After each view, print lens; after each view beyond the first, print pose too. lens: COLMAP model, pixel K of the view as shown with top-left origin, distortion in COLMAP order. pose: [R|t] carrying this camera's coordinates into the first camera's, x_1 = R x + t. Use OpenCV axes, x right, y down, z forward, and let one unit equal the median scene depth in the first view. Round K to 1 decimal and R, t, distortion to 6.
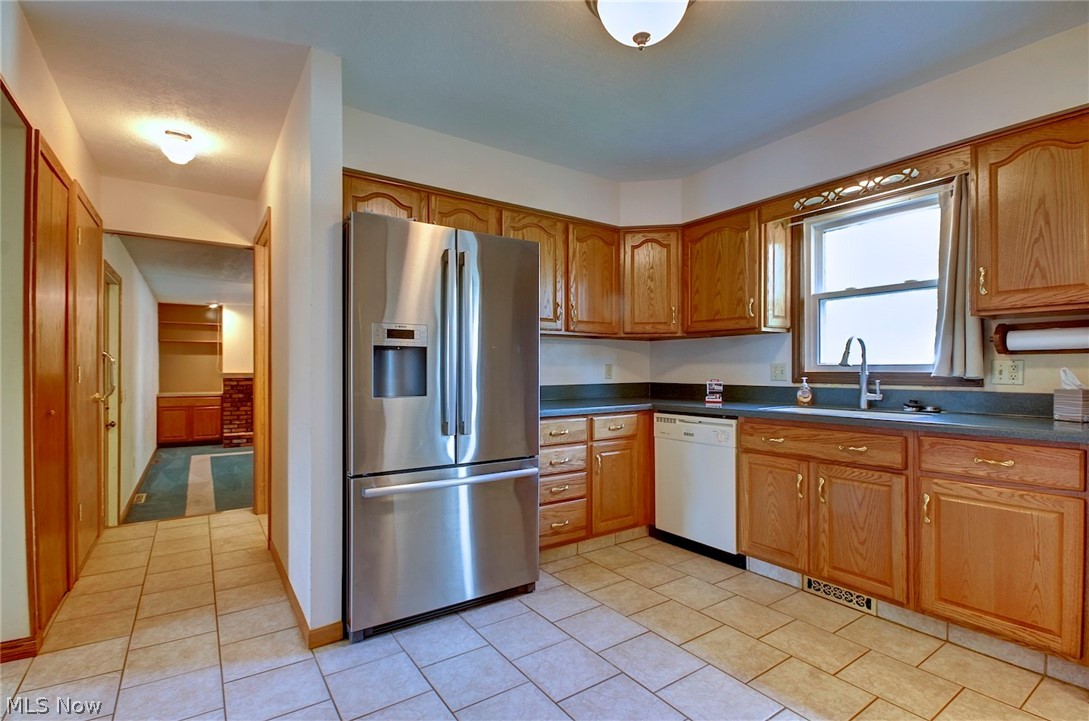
lens RADIAL K [[508.3, 0, 543.4], [0, 508.3, 365.8], [0, 0, 1]] dist [-0.005096, -0.002031]
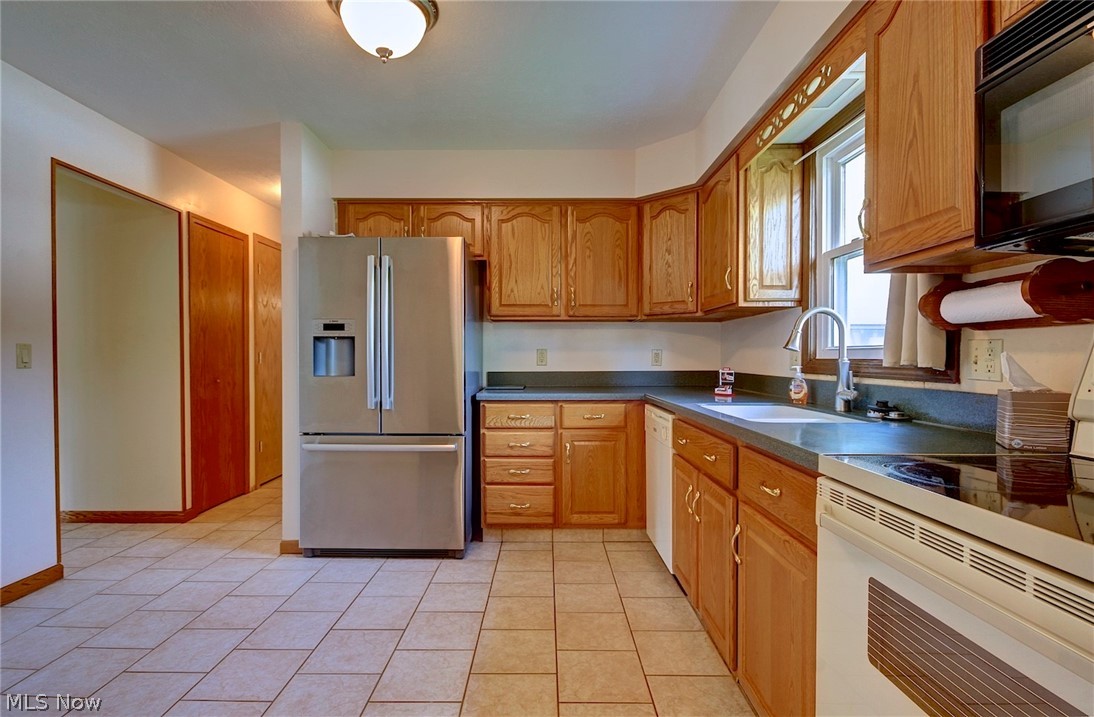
lens RADIAL K [[534.3, 0, 543.5], [0, 534.3, 358.6], [0, 0, 1]] dist [-0.005965, 0.000490]
pose [[0.819315, 0.004366, -0.573326, 0.662565], [0.002626, 0.999932, 0.011367, 0.002217], [0.573337, -0.010819, 0.819248, 0.142525]]
